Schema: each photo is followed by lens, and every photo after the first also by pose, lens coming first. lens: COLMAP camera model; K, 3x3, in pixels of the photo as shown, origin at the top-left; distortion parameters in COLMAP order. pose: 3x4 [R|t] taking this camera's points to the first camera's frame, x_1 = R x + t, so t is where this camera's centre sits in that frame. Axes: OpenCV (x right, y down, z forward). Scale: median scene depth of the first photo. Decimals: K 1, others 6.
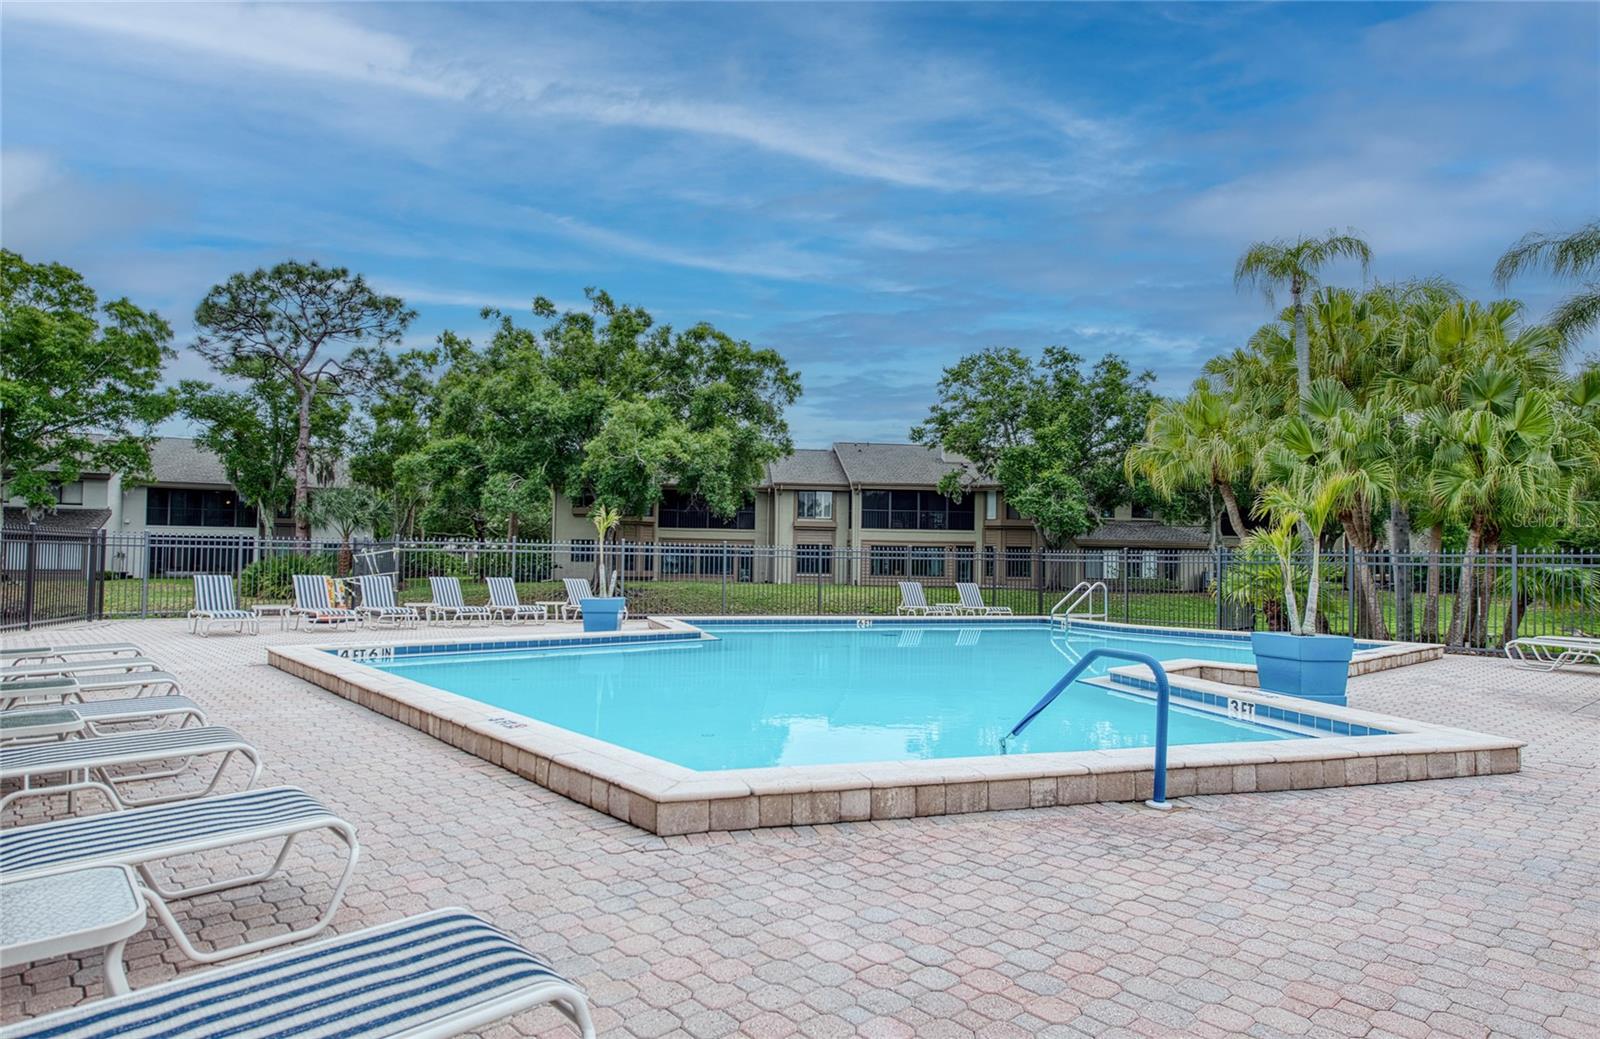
lens RADIAL K [[868.5, 0, 802.0], [0, 868.5, 543.9], [0, 0, 1]] dist [-0.003479, -0.000725]
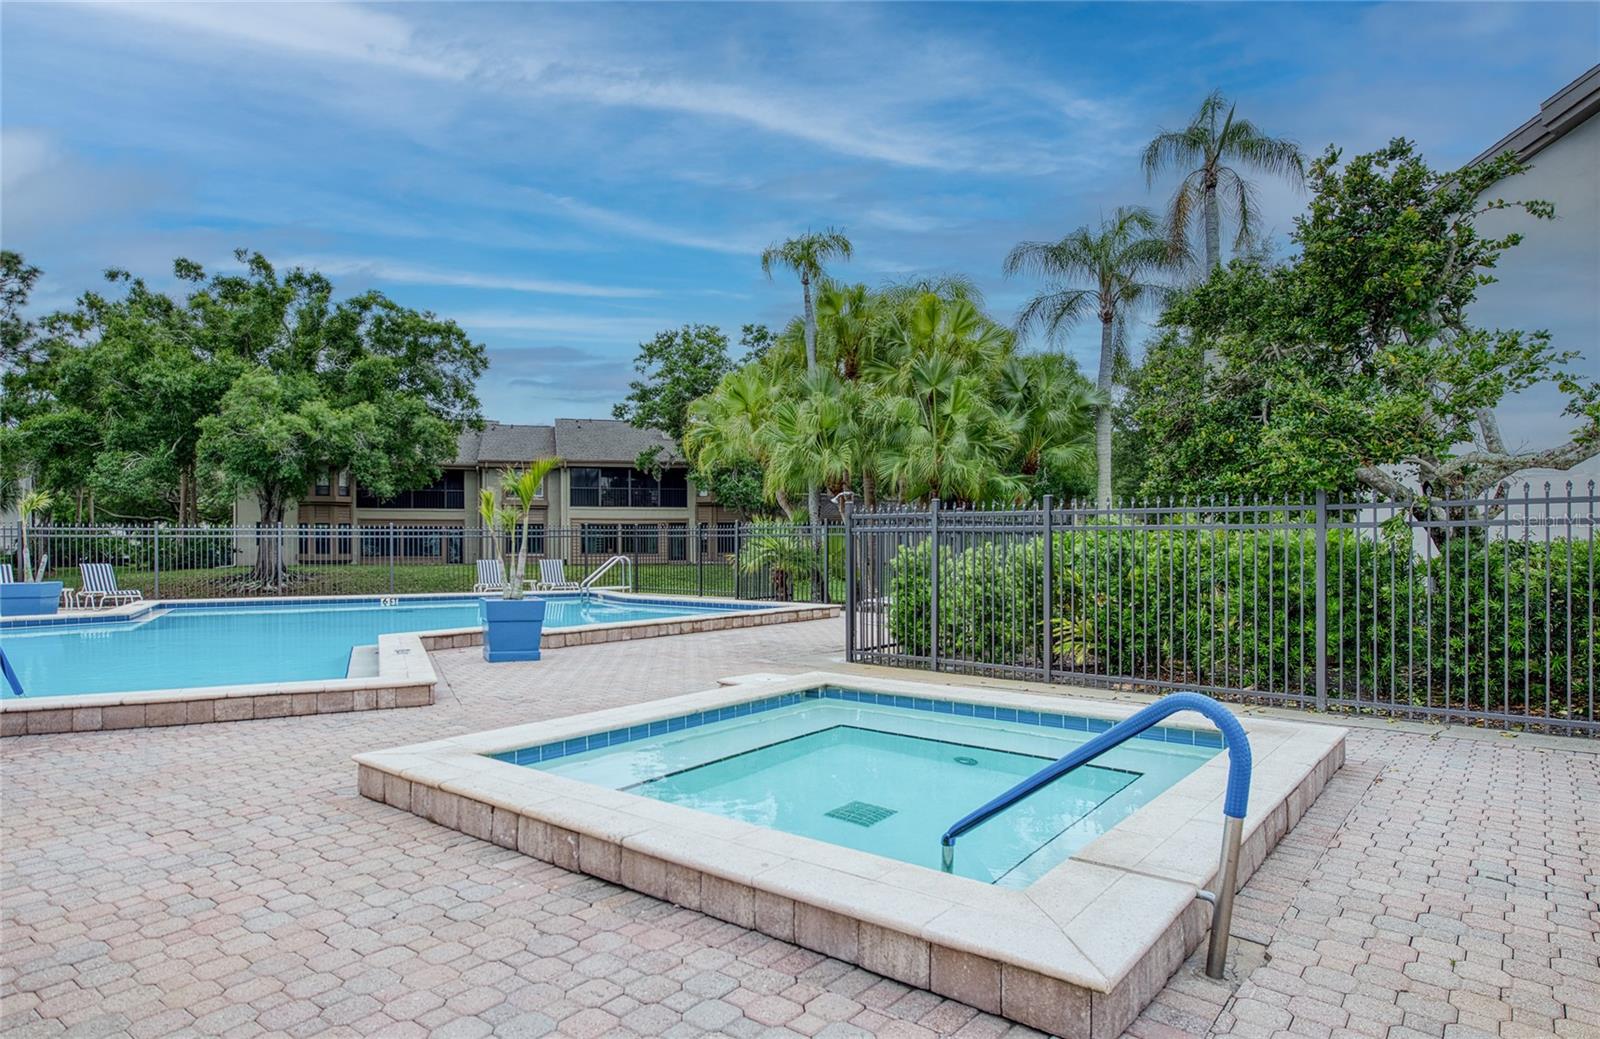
lens RADIAL K [[896.5, 0, 799.4], [0, 896.5, 545.3], [0, 0, 1]] dist [-0.002032, -0.000997]
pose [[0.985637, -0.018728, 0.167838, 0.165175], [0.014324, 0.999522, 0.027411, 0.001917], [-0.168271, -0.024613, 0.985433, -0.046344]]
